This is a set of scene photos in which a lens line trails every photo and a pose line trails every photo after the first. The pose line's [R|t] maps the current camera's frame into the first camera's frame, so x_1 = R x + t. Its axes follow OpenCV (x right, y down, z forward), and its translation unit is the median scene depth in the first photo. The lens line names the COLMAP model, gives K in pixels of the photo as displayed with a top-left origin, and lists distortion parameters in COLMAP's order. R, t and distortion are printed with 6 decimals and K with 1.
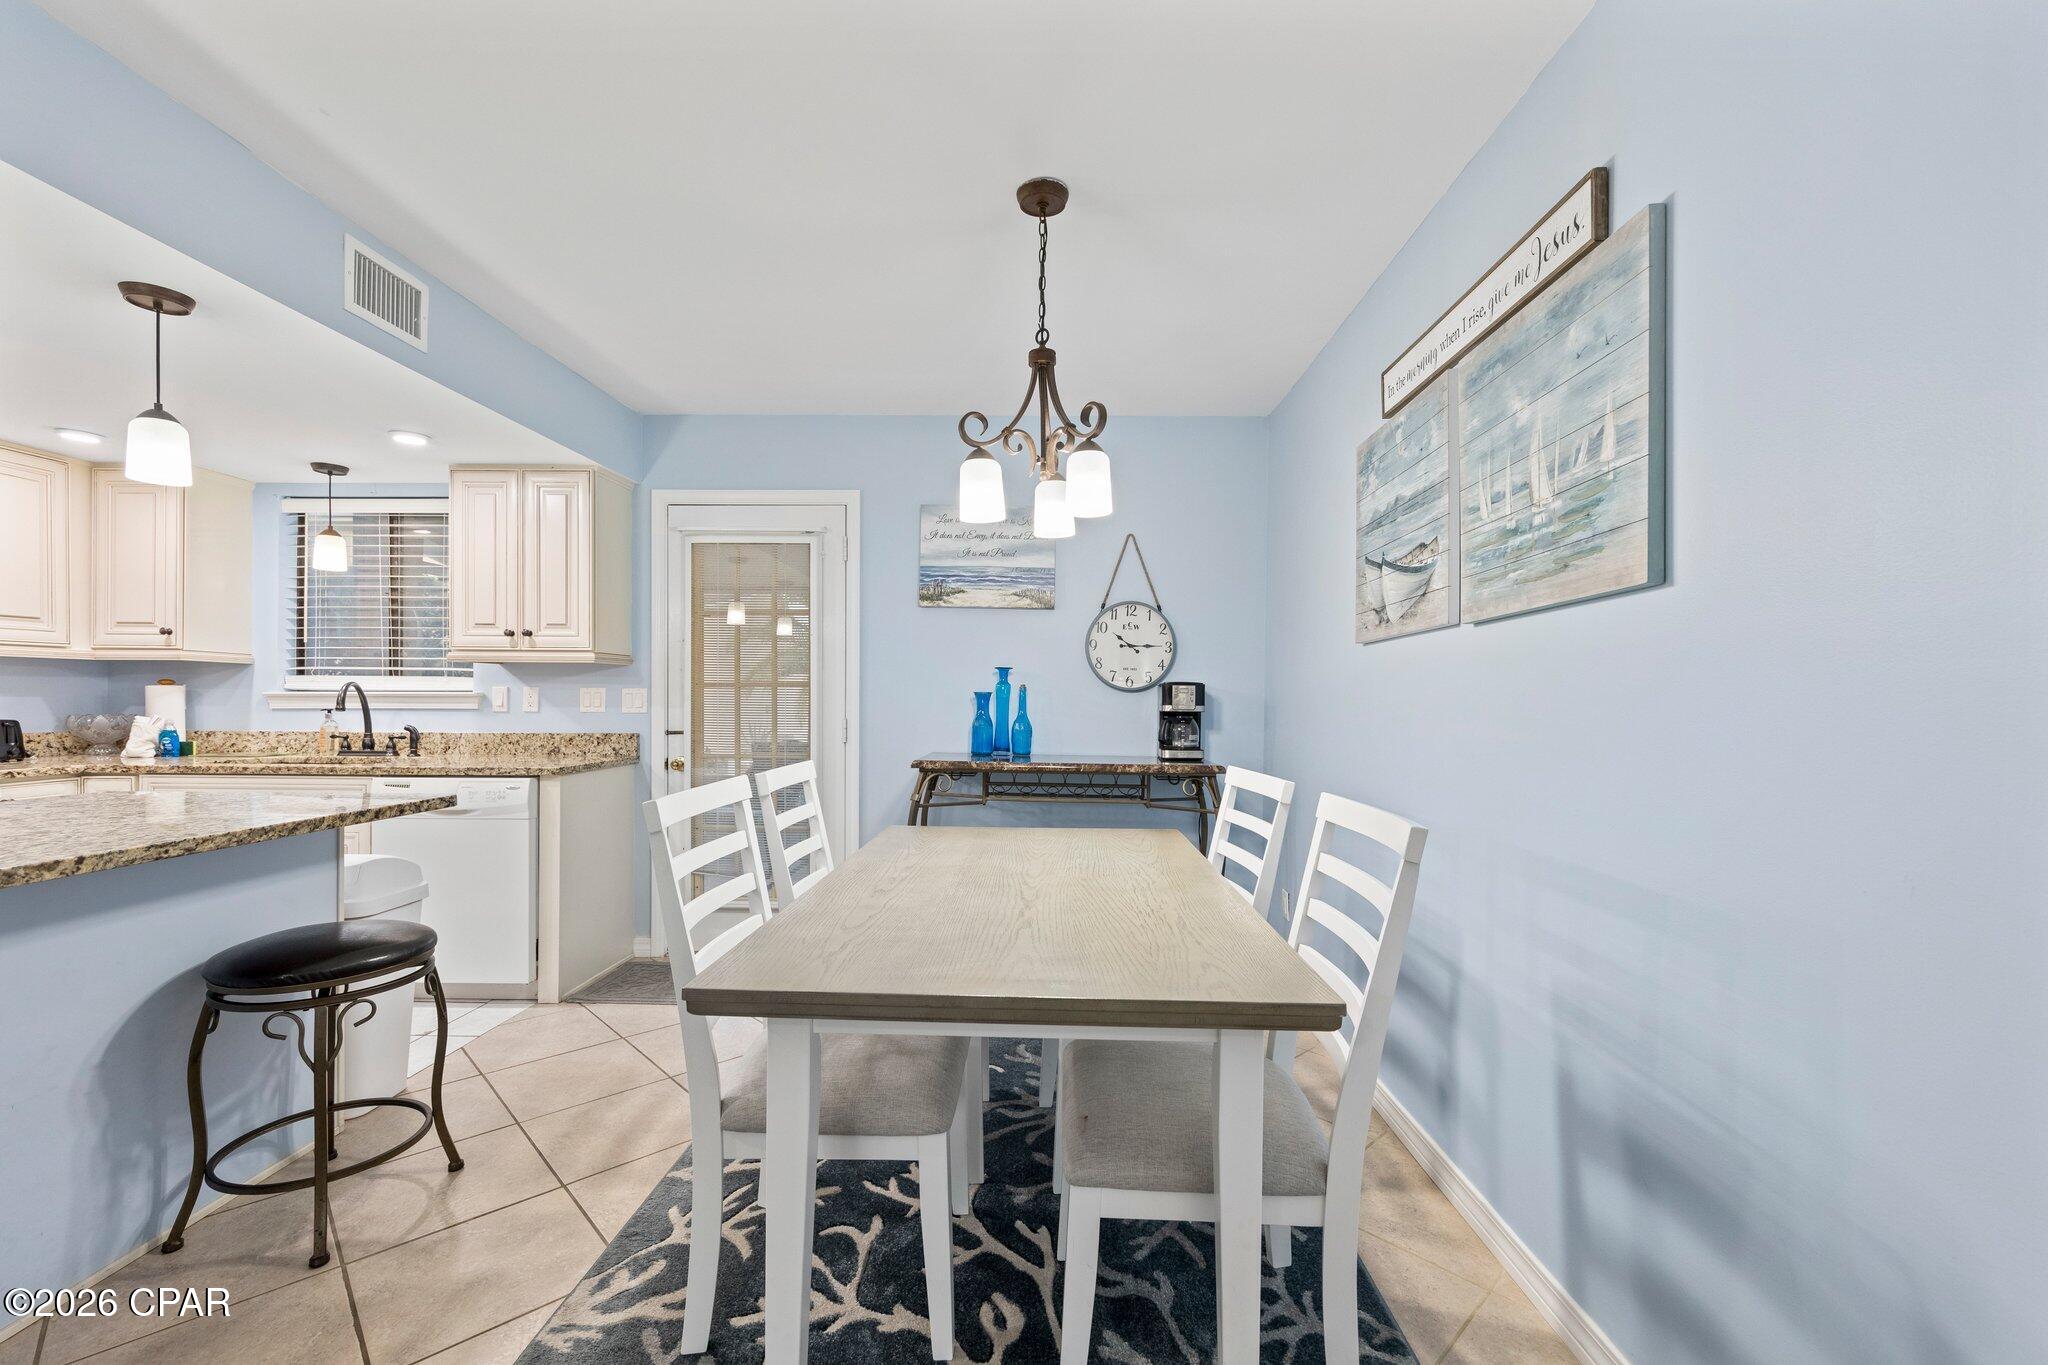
lens RADIAL K [[847.0, 0, 1033.1], [0, 847.0, 703.0], [0, 0, 1]] dist [-0.000196, -0.000436]
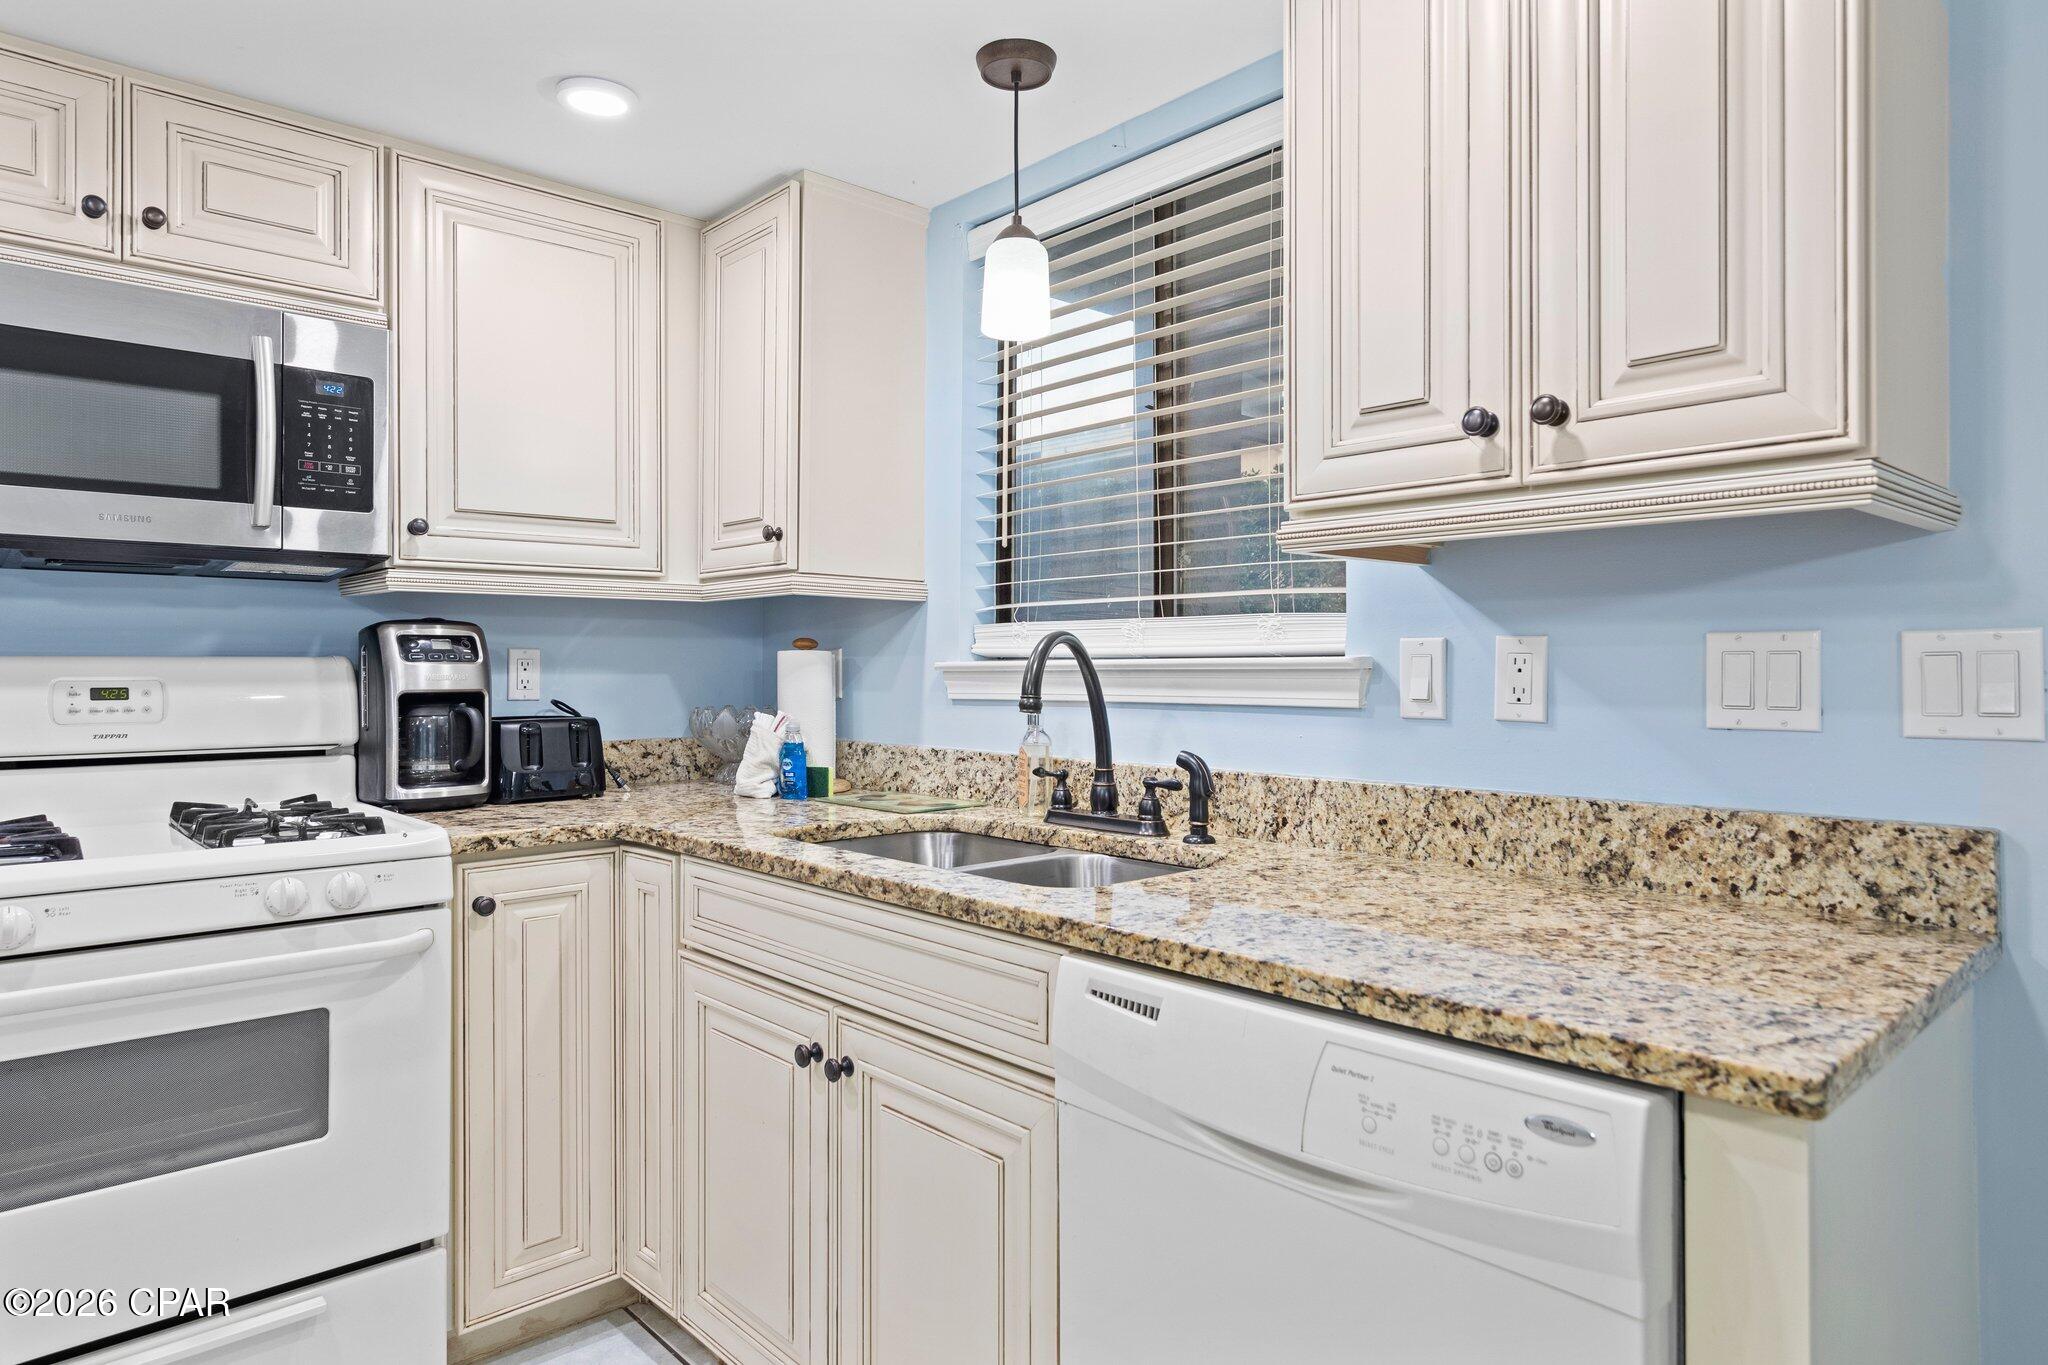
lens RADIAL K [[1213.9, 0, 1027.8], [0, 1213.9, 679.0], [0, 0, 1]] dist [-0.003954, 0.000313]
pose [[0.687955, 0.000262, -0.725753, -0.417710], [0.001265, 0.999998, 0.001561, -0.004827], [0.725752, -0.001992, 0.687954, 0.605598]]
